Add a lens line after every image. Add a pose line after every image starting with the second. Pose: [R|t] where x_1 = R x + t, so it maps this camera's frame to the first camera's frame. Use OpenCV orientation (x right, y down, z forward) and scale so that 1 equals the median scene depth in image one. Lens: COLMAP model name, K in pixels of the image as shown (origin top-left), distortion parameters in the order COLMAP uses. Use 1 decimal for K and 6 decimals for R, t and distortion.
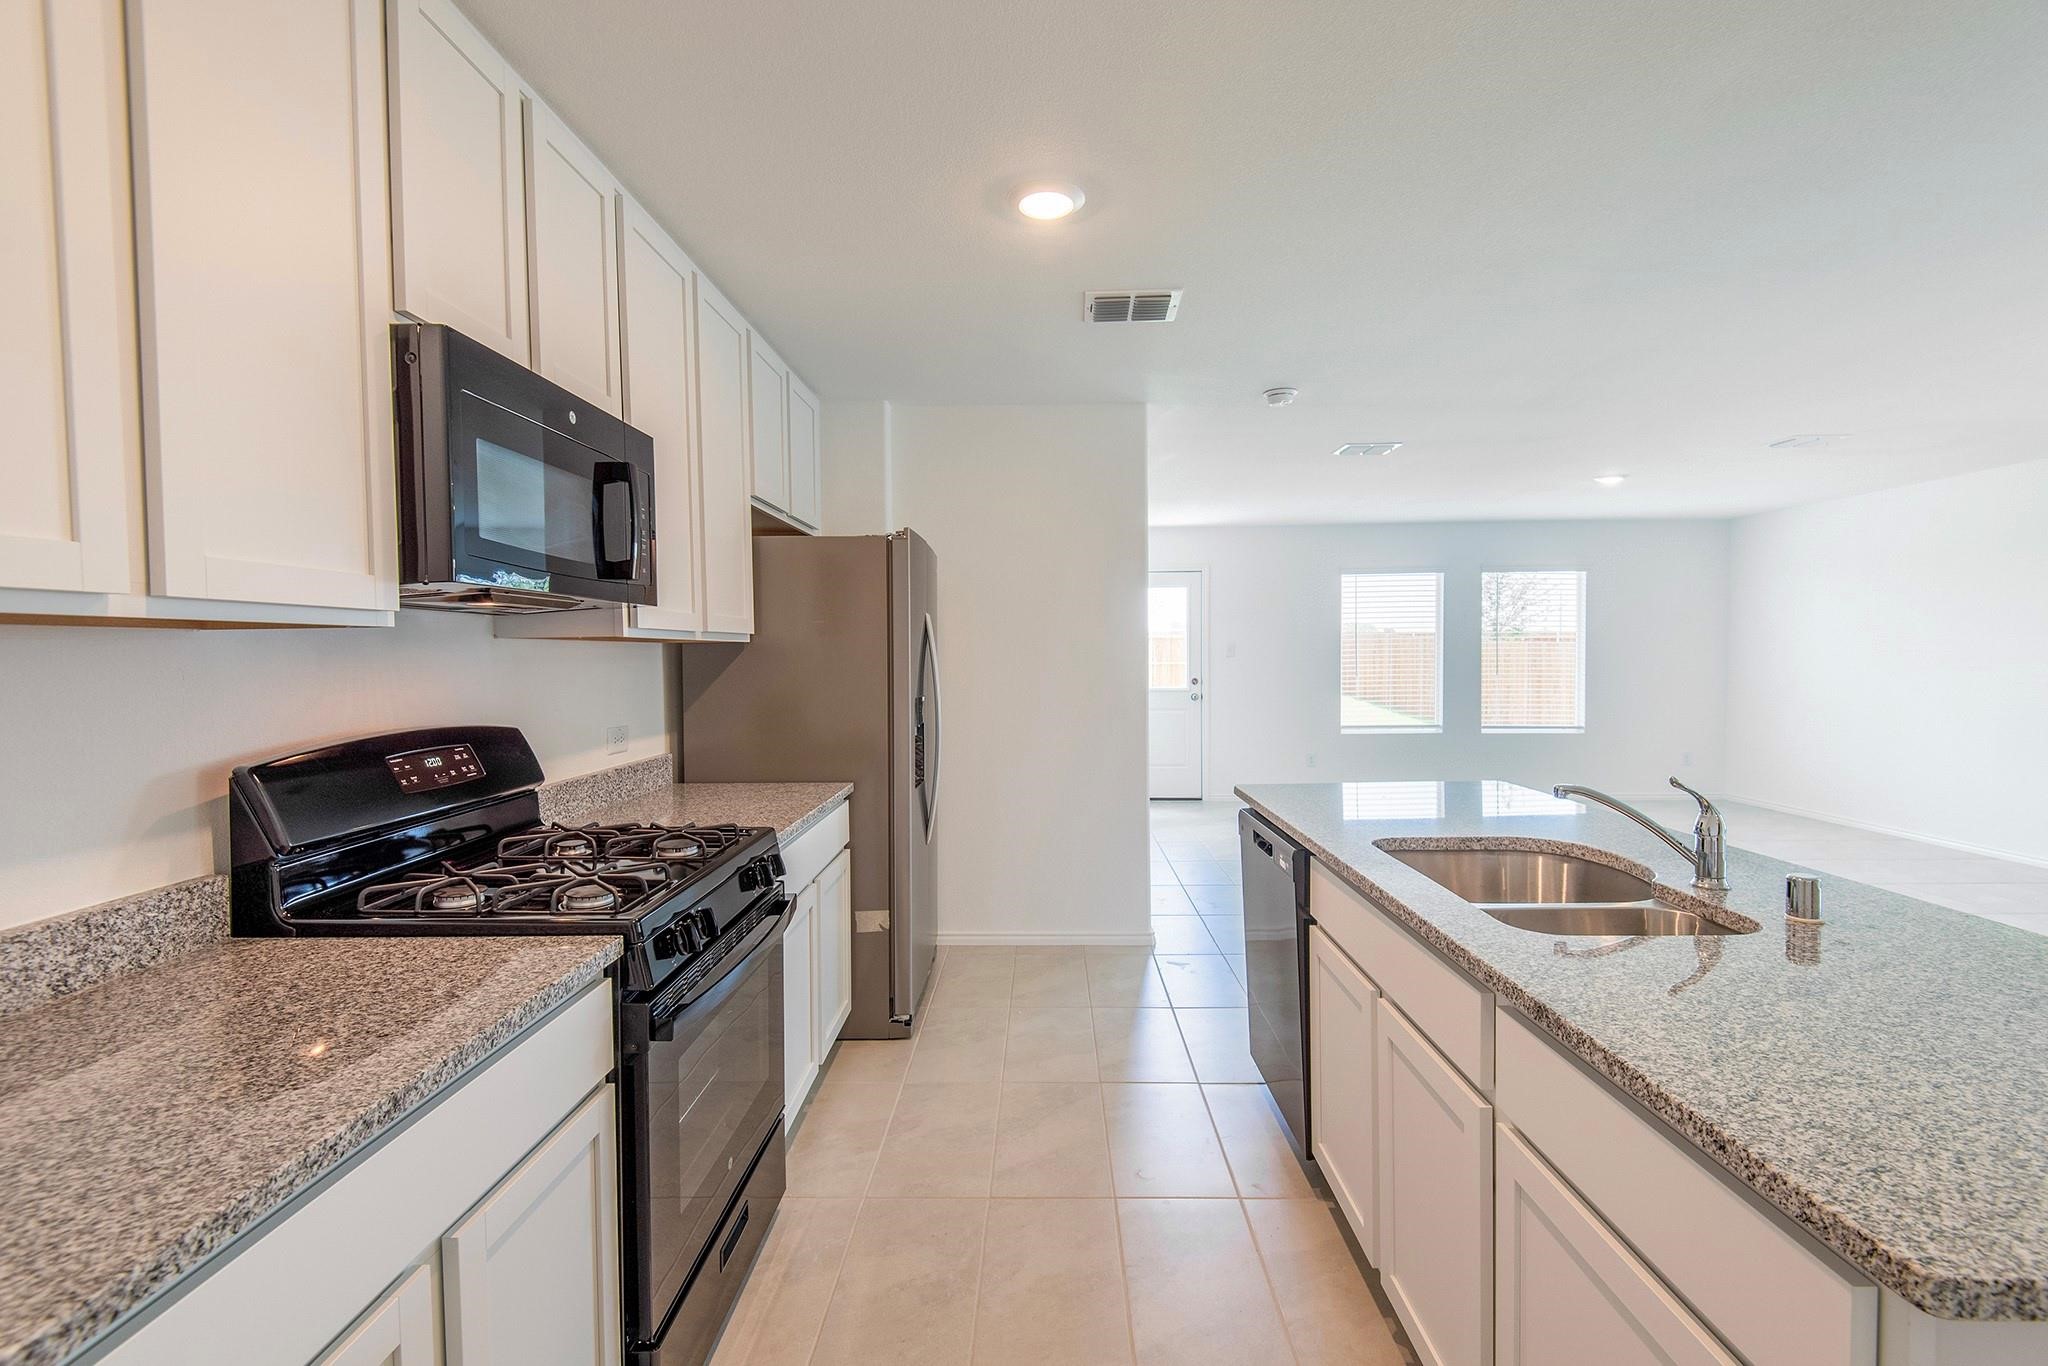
lens RADIAL K [[909.5, 0, 1024.0], [0, 909.5, 683.0], [0, 0, 1]] dist [-0.020358, -0.000572]
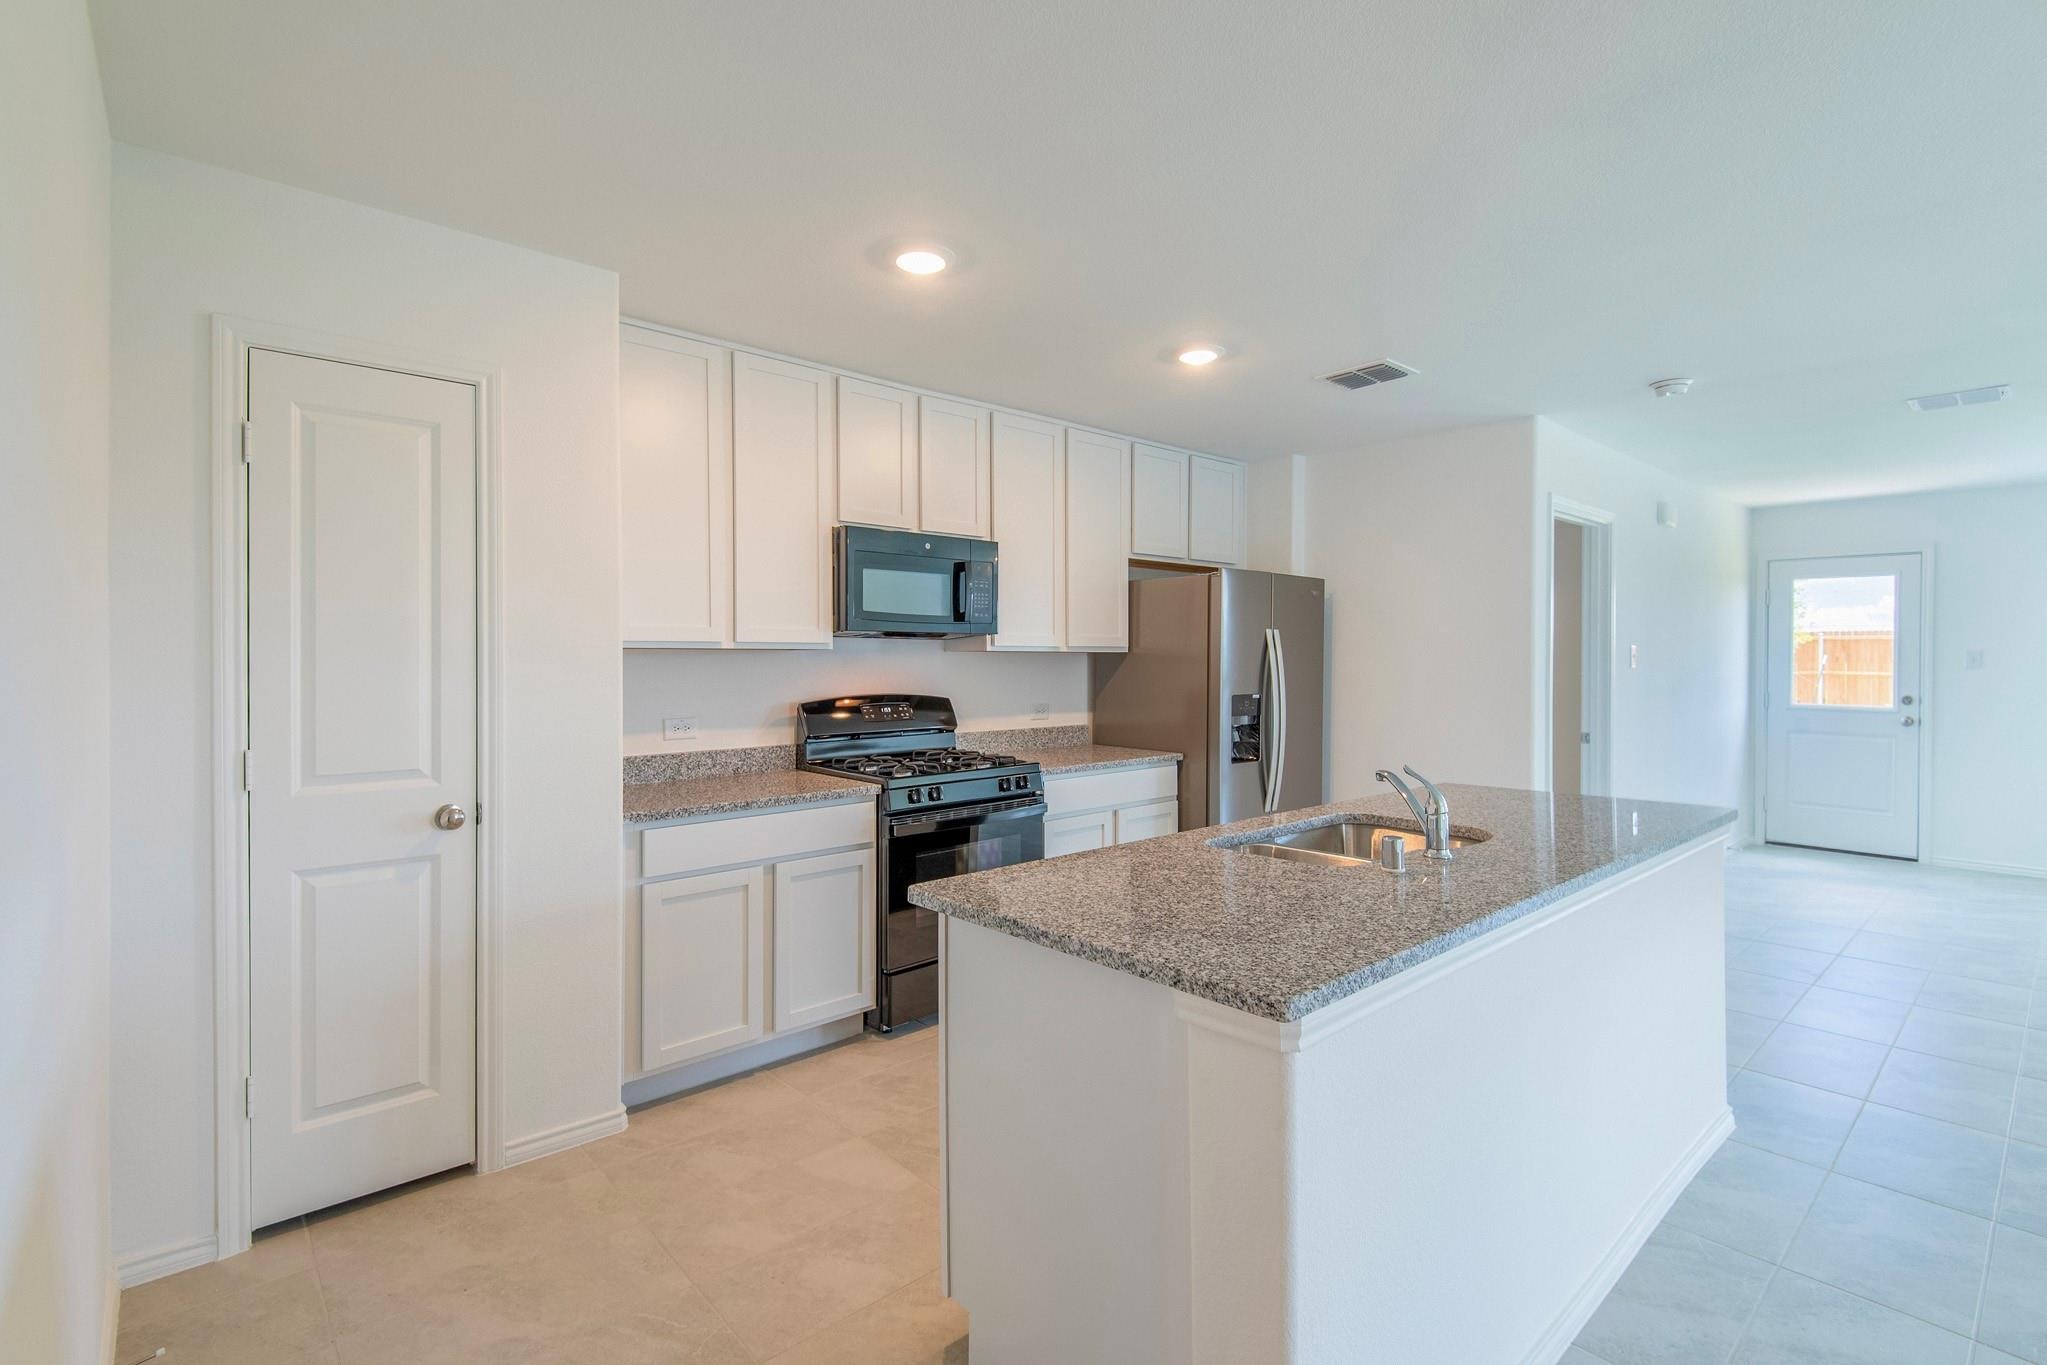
lens RADIAL K [[934.7, 0, 1020.0], [0, 934.7, 674.7], [0, 0, 1]] dist [-0.000563, -0.000542]
pose [[0.682777, 0.021604, -0.730307, 0.779925], [-0.030171, 0.999544, 0.001361, -0.006111], [0.730004, 0.021105, 0.683117, -0.192782]]
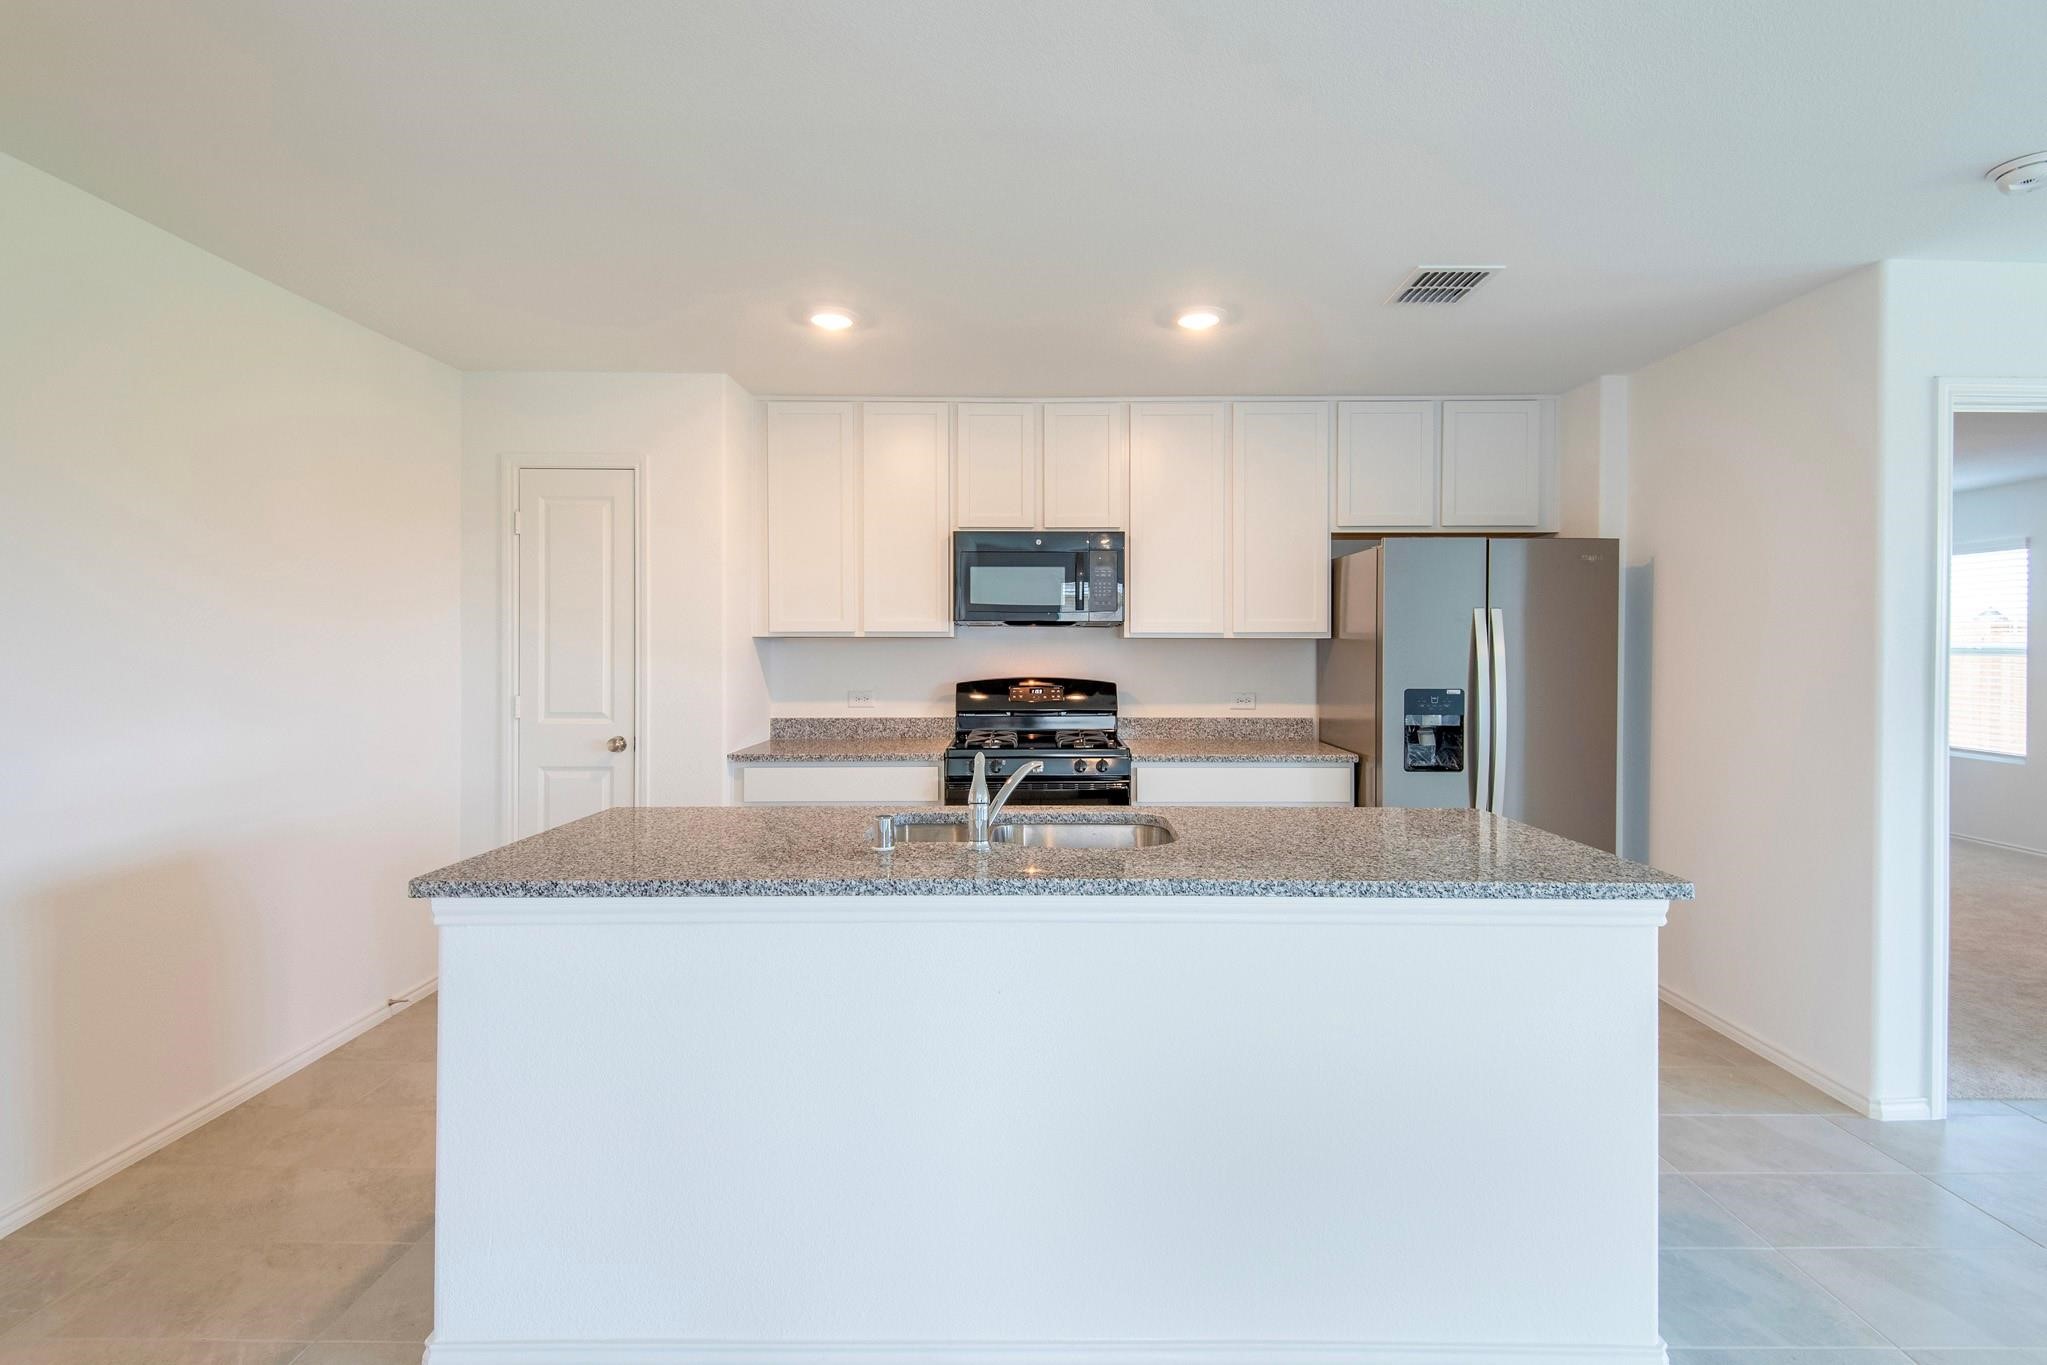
lens RADIAL K [[939.6, 0, 1048.0], [0, 939.6, 655.6], [0, 0, 1]] dist [0.002505, -0.010115]
pose [[0.029744, 0.018035, -0.999395, 1.192183], [-0.034713, 0.999253, 0.016999, -0.032625], [0.998955, 0.034186, 0.030348, 0.620124]]
